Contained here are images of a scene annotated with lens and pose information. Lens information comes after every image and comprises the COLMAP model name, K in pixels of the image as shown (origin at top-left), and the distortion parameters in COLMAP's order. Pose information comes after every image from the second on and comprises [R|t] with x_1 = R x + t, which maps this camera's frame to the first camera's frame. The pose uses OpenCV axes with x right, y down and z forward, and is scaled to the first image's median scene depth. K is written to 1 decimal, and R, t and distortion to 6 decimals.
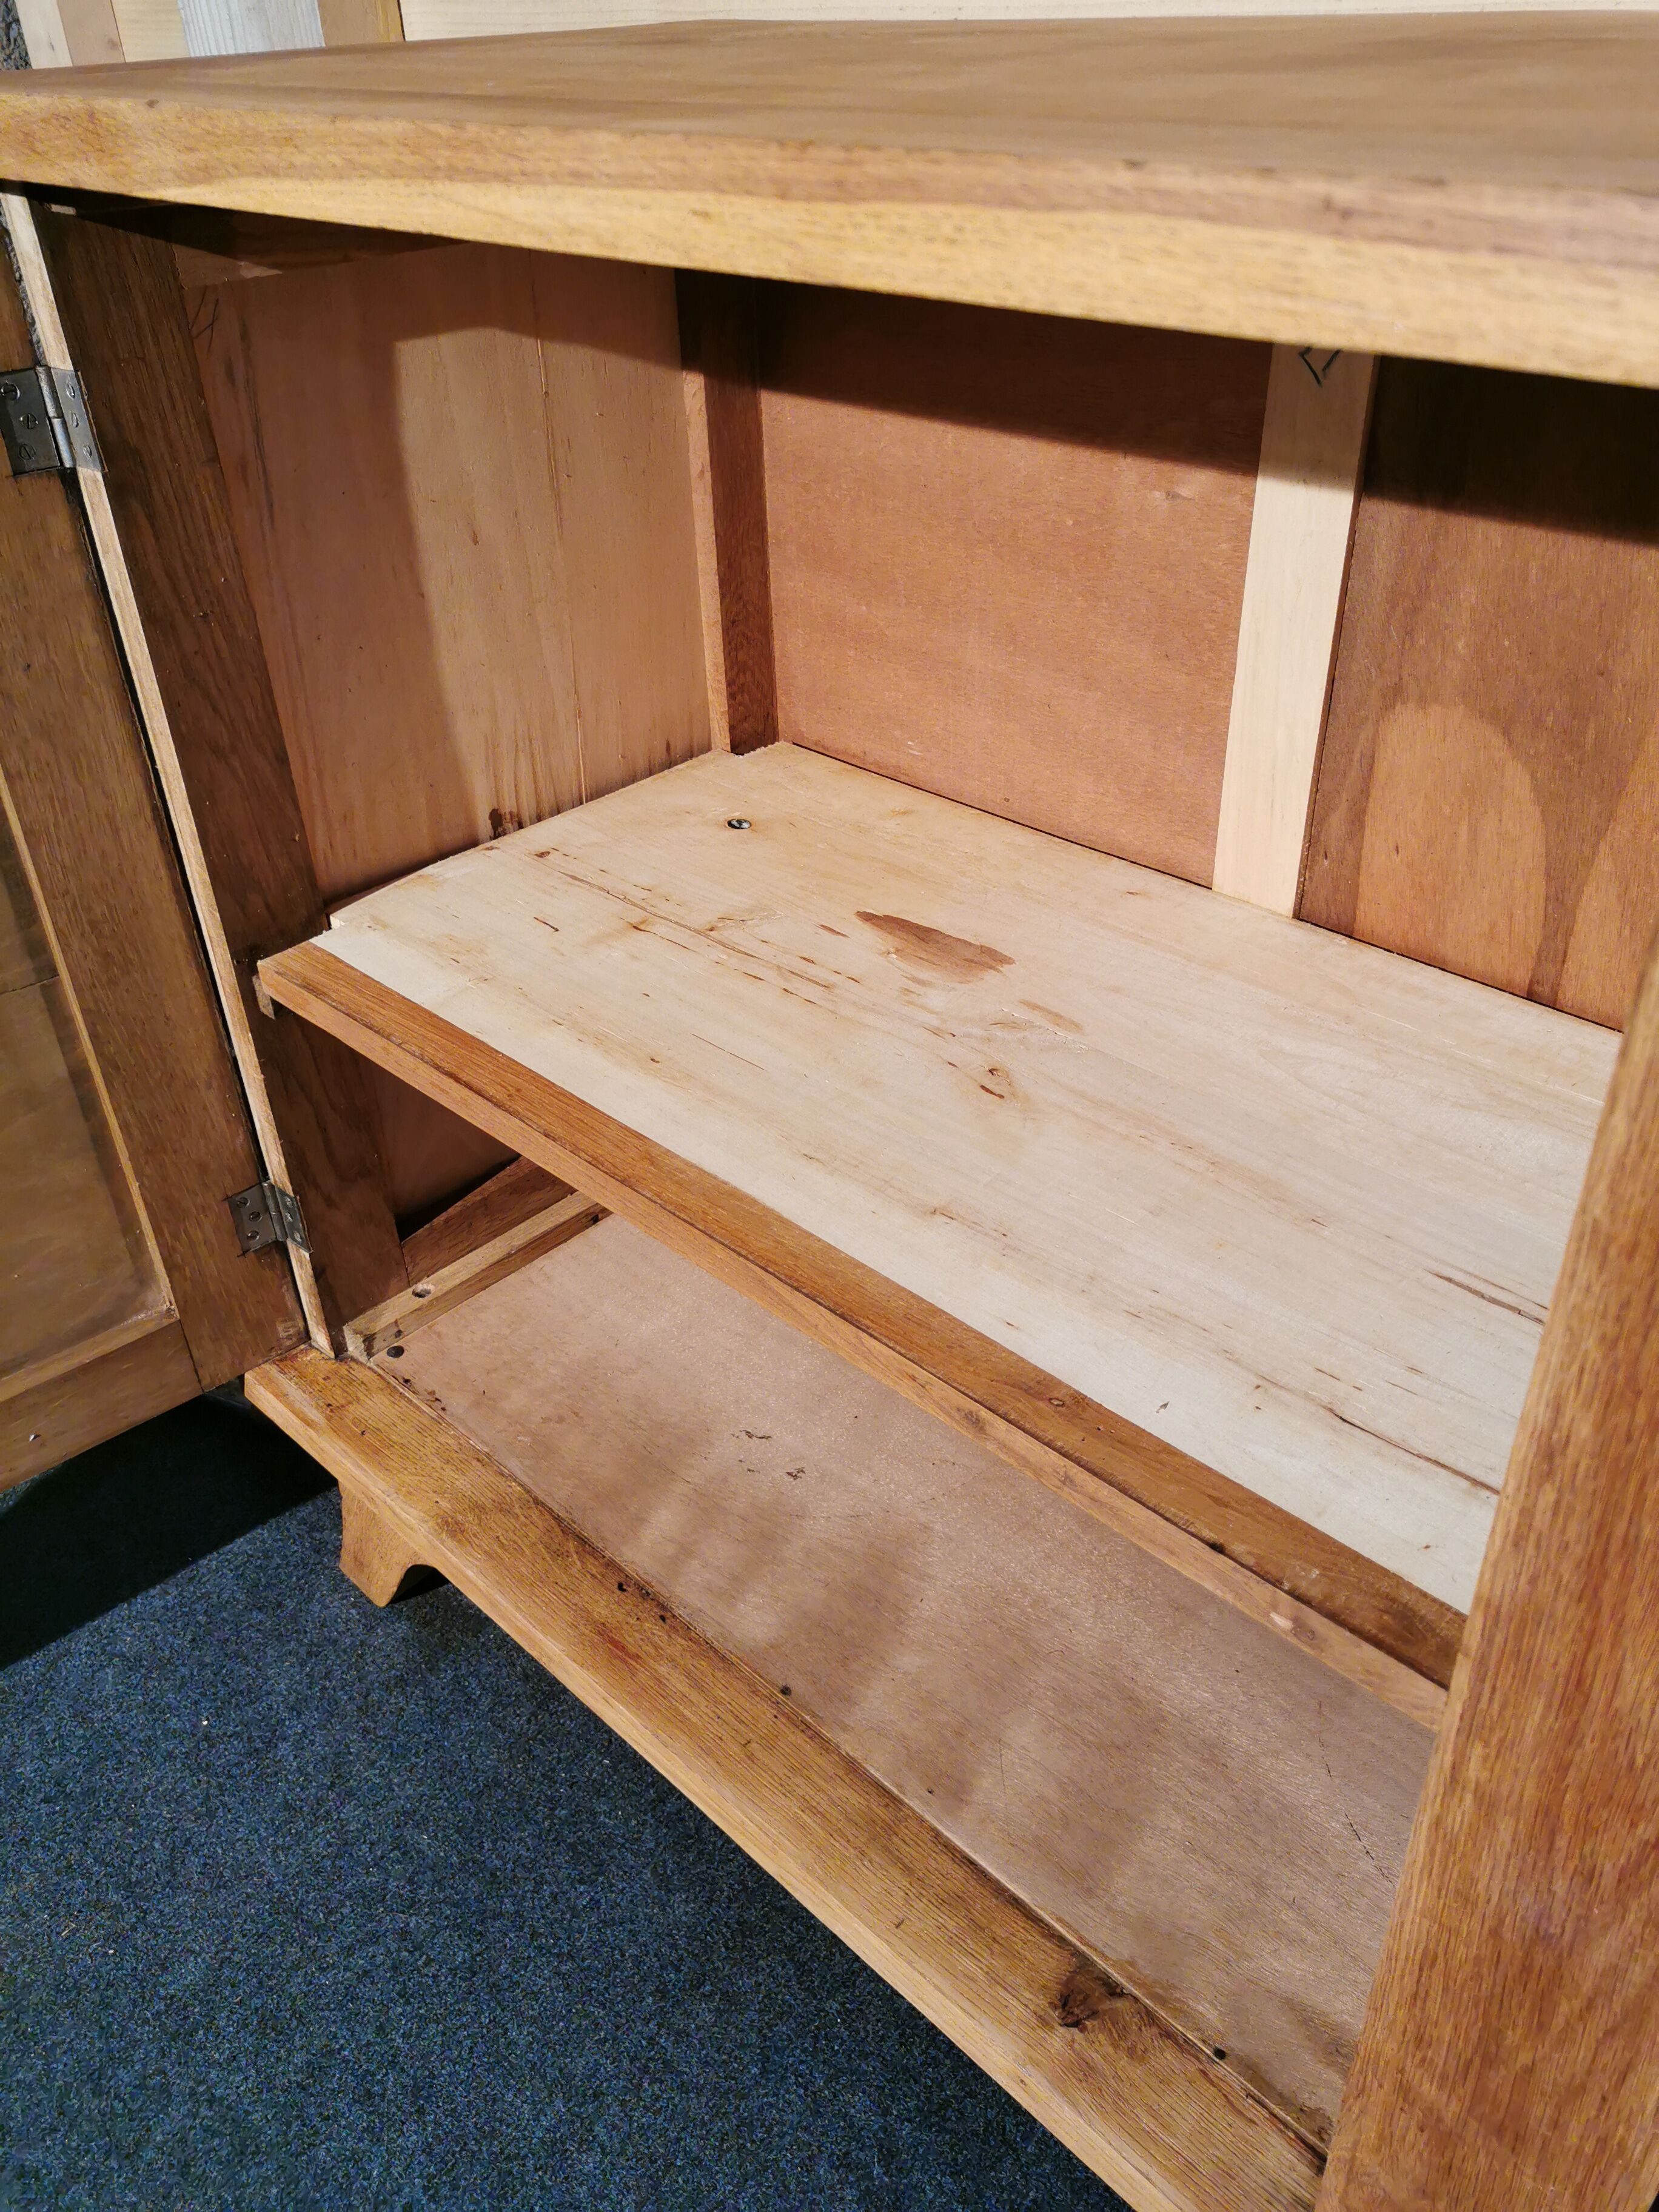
lens RADIAL K [[1708.7, 0, 834.6], [0, 1708.7, 1098.4], [0, 0, 1]] dist [0.030400, -0.023531]
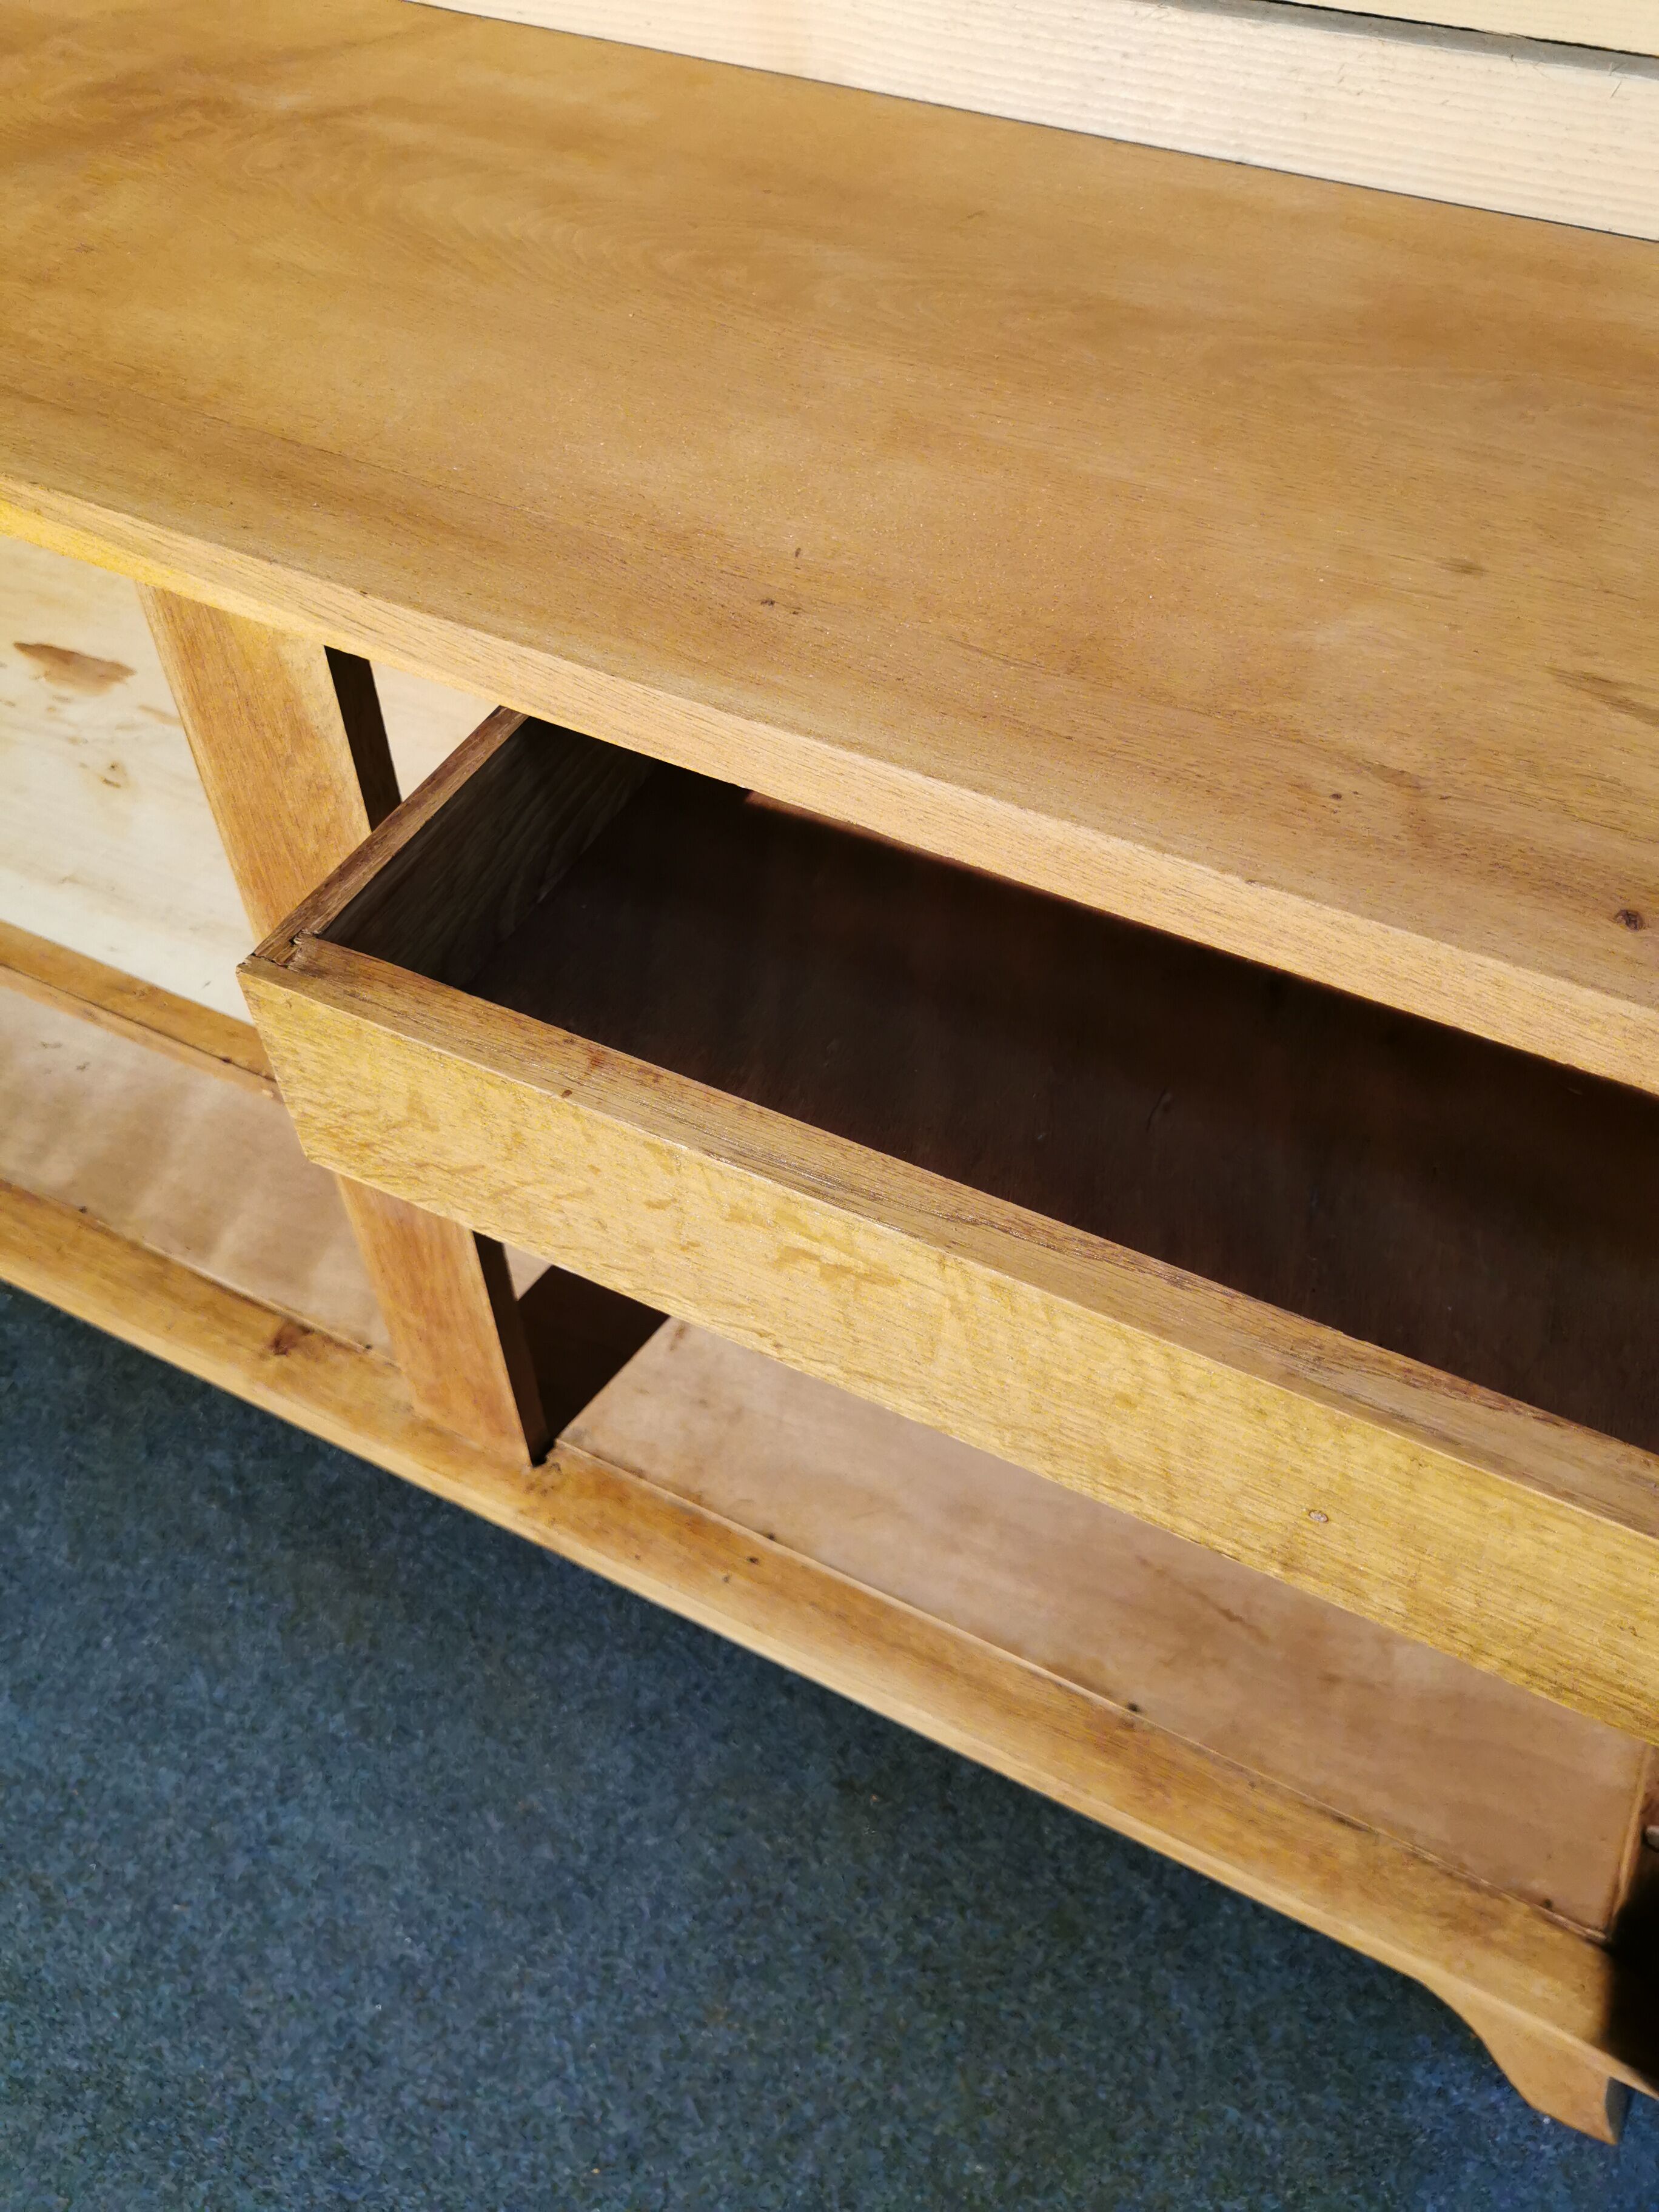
lens RADIAL K [[1708.7, 0, 820.2], [0, 1708.7, 1108.4], [0, 0, 1]] dist [0.030400, -0.023531]
pose [[0.954012, -0.196793, 0.226128, 0.258836], [0.130341, 0.951619, 0.278268, -0.062931], [-0.269949, -0.235997, 0.933506, -0.519375]]
